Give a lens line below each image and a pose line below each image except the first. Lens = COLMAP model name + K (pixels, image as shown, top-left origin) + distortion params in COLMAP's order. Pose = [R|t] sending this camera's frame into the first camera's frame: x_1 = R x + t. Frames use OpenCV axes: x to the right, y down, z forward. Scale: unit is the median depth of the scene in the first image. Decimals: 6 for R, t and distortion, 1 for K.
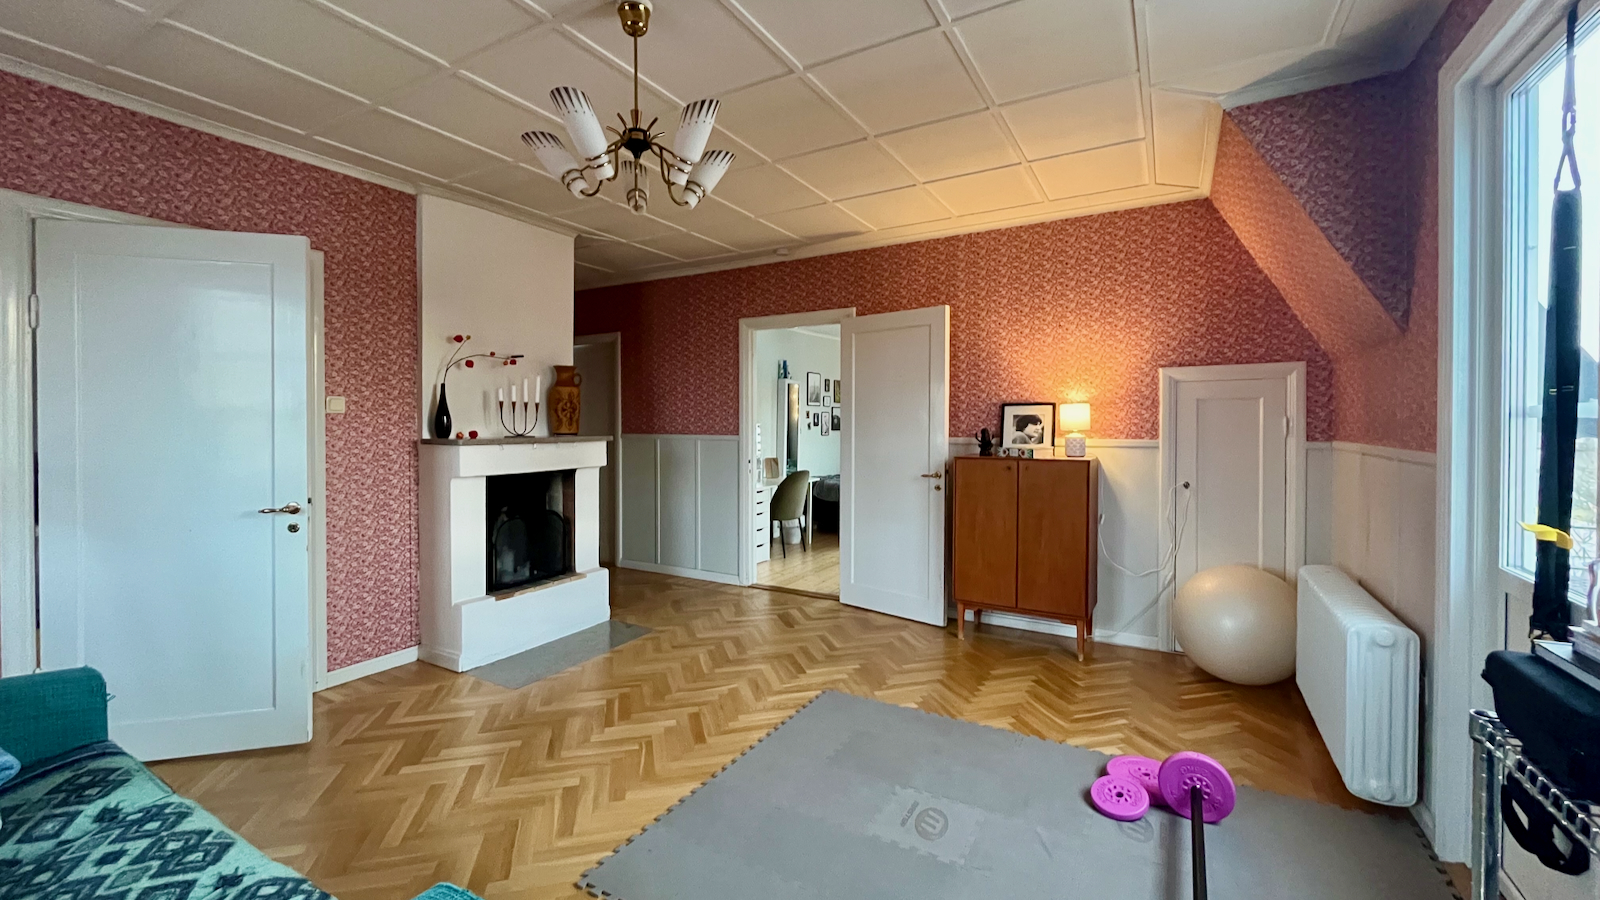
lens RADIAL K [[646.7, 0, 797.6], [0, 646.7, 437.8], [0, 0, 1]] dist [0.000131, -0.000056]
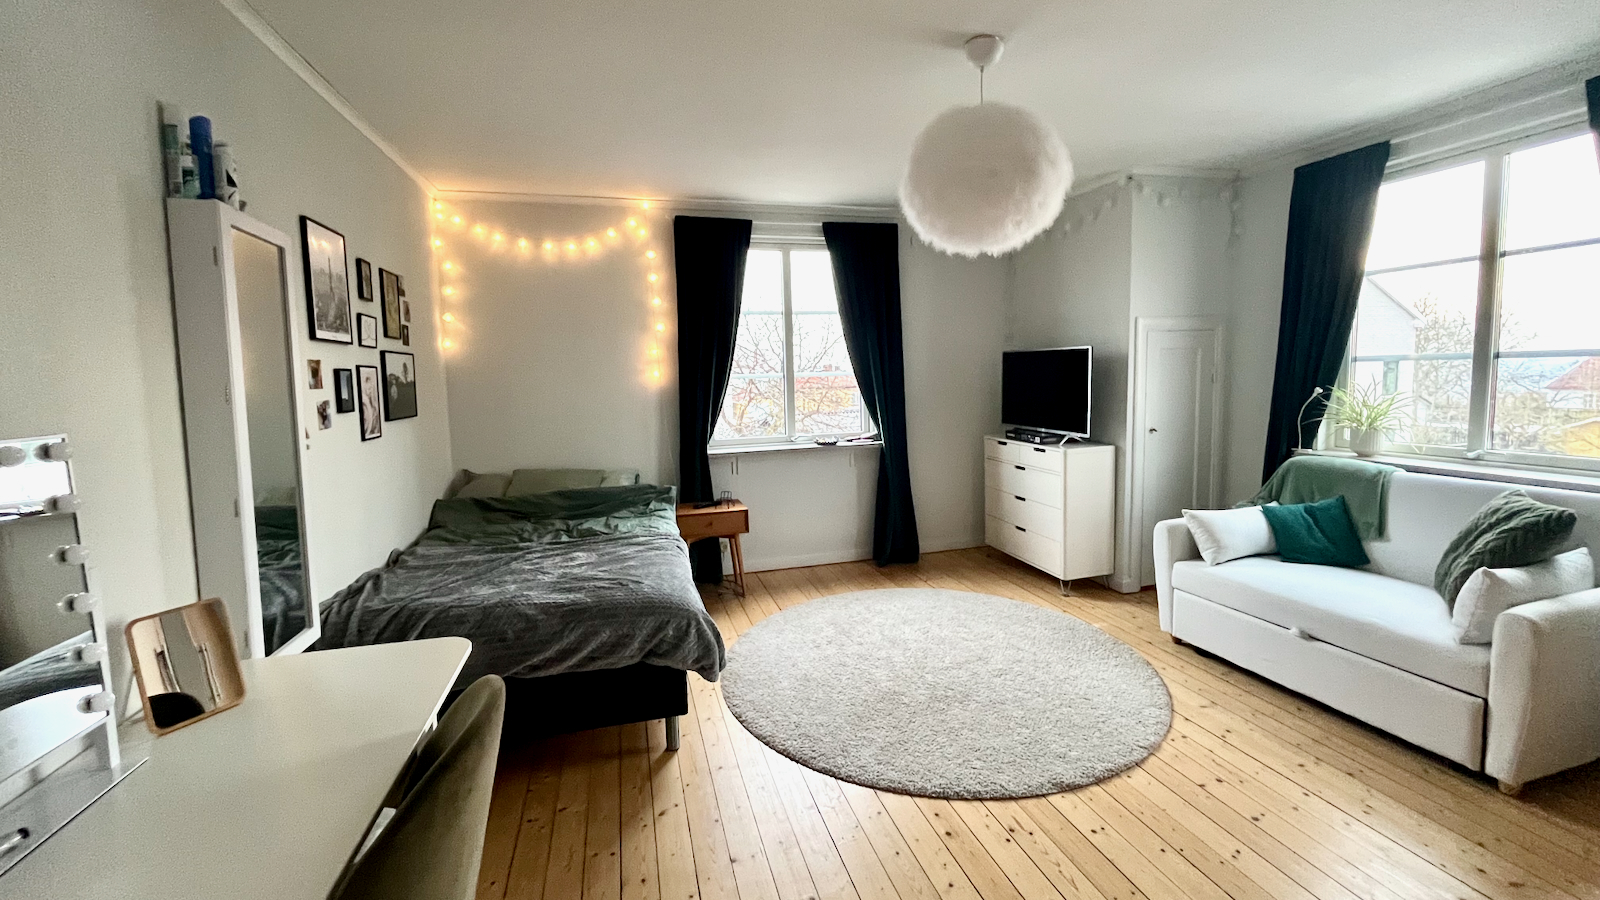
lens RADIAL K [[646.7, 0, 800.2], [0, 646.7, 441.9], [0, 0, 1]] dist [0.000131, -0.000056]
pose [[0.699817, -0.080104, 0.709816, -0.037210], [0.032107, 0.996216, 0.080769, -0.022086], [-0.713600, -0.033733, 0.699741, 0.650797]]
